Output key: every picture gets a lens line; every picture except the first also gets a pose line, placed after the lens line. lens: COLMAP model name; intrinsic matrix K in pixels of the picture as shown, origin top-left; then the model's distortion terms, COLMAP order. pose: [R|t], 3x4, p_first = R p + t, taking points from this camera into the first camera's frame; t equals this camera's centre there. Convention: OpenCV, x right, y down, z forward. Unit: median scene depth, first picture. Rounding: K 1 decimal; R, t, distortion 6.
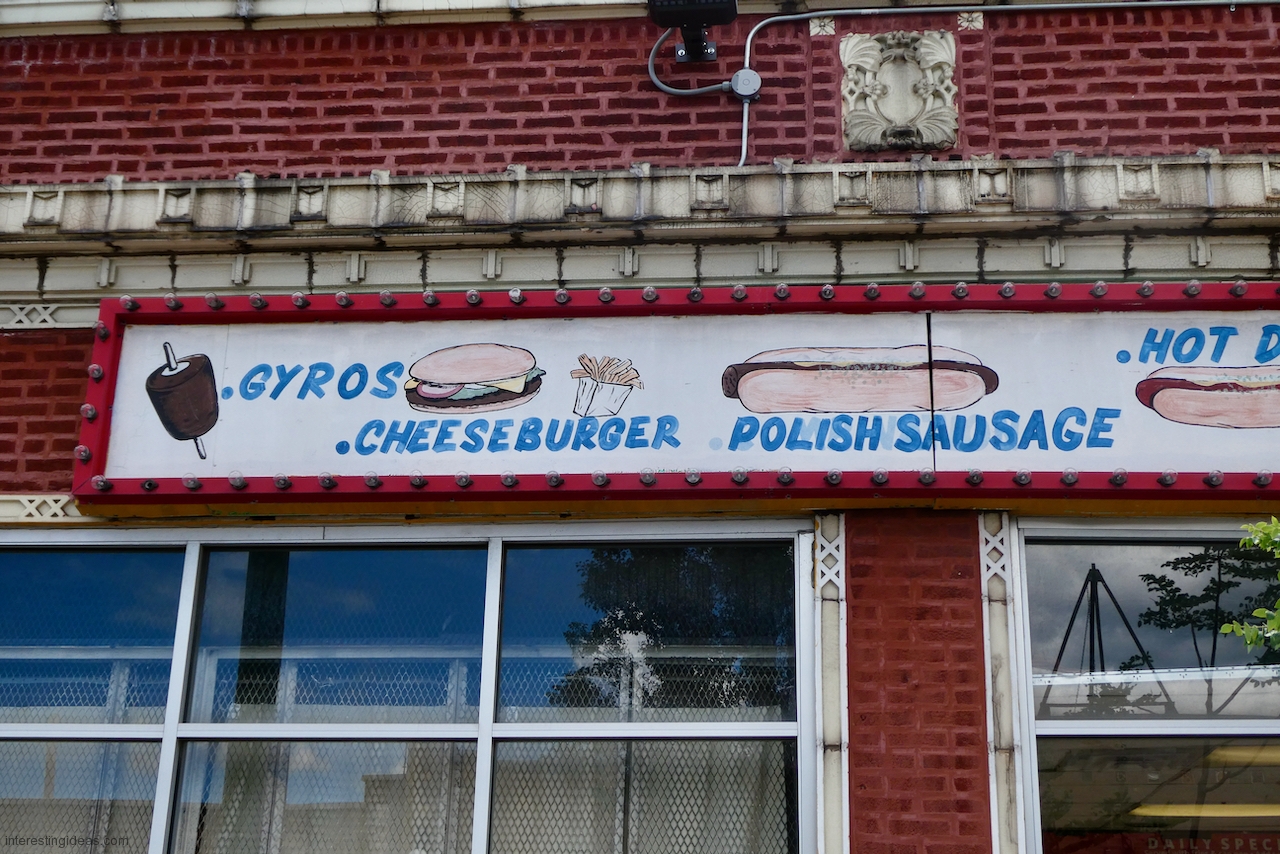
lens RADIAL K [[1579.0, 0, 640.0], [0, 1579.0, 427.0], [0, 0, 1]] dist [0.020637, 0.010392]
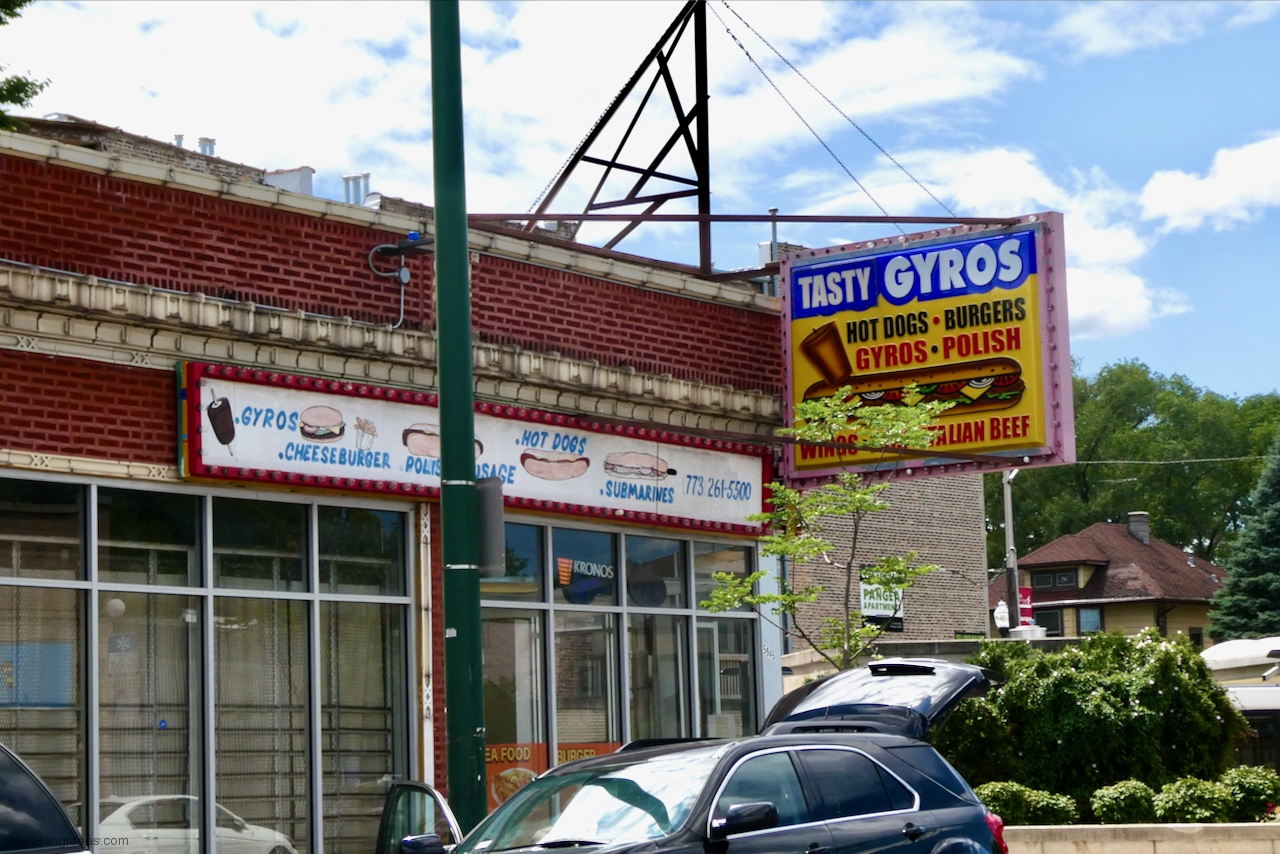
lens RADIAL K [[2795.6, 0, 640.0], [0, 2795.6, 427.0], [0, 0, 1]] dist [0.083334, 0.275574]
pose [[0.532012, 0.078503, 0.843090, -2.888927], [-0.254289, 0.964544, 0.070651, -0.381486], [-0.807651, -0.251976, 0.533112, -1.222154]]
